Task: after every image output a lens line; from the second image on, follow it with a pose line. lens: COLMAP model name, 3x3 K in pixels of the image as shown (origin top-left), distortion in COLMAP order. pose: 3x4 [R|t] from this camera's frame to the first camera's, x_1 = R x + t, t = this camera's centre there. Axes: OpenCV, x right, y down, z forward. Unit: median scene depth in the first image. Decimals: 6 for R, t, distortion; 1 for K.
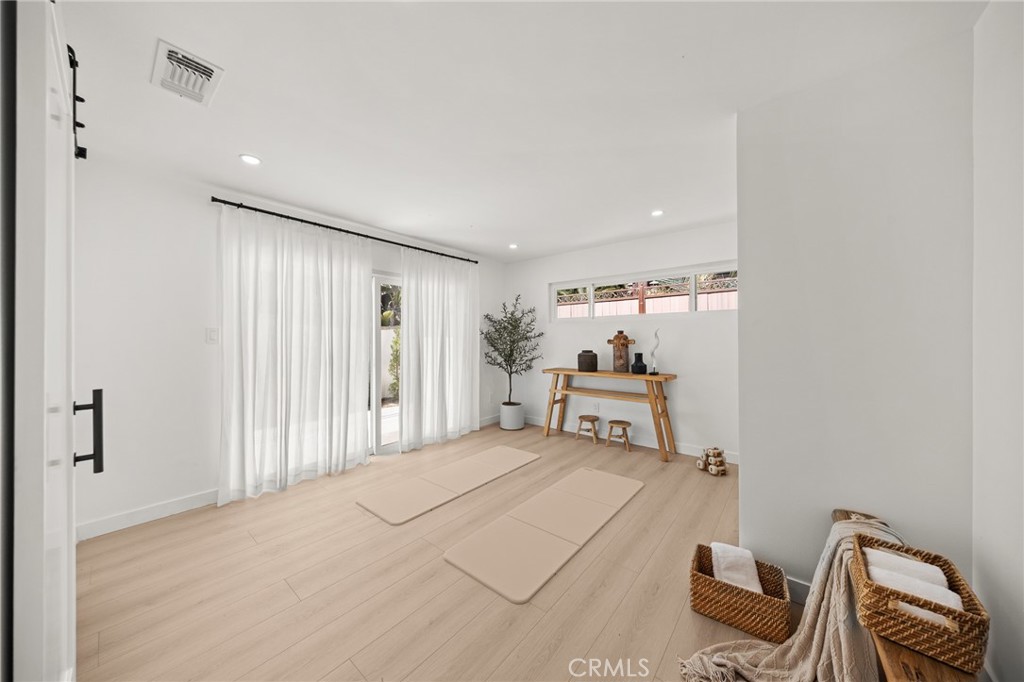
lens RADIAL K [[343.5, 0, 503.8], [0, 343.5, 338.1], [0, 0, 1]] dist [-0.006706, 0.000808]
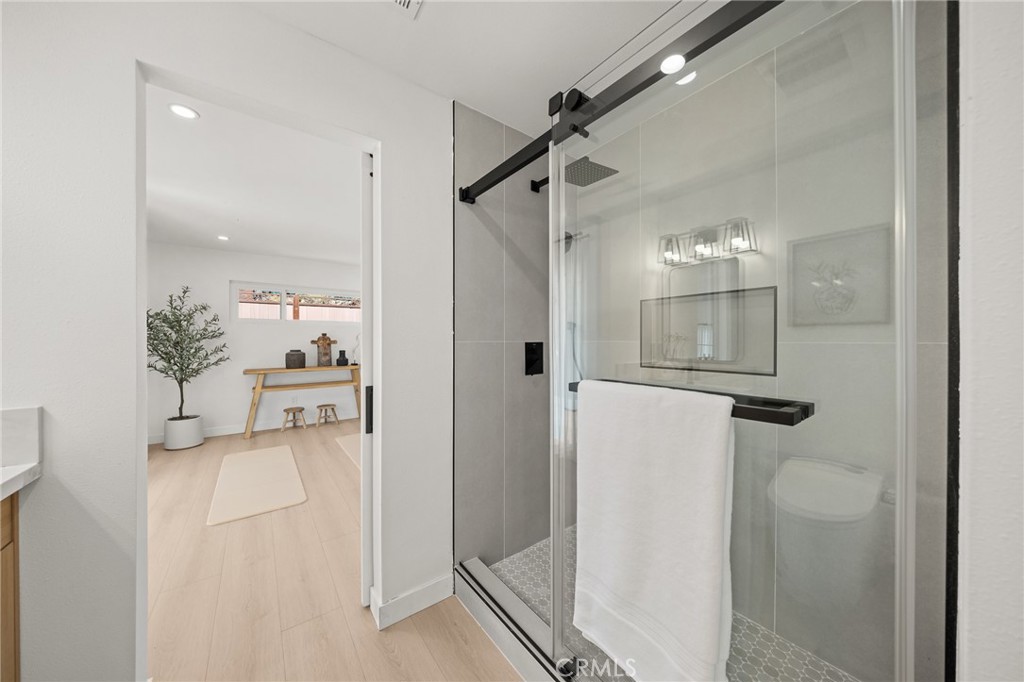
lens RADIAL K [[343.5, 0, 508.8], [0, 343.5, 342.4], [0, 0, 1]] dist [-0.006706, 0.000808]
pose [[0.213535, 0.005240, 0.976921, -0.699048], [0.005354, 0.999964, -0.006533, 0.022021], [-0.976921, 0.006625, 0.213499, 0.066055]]
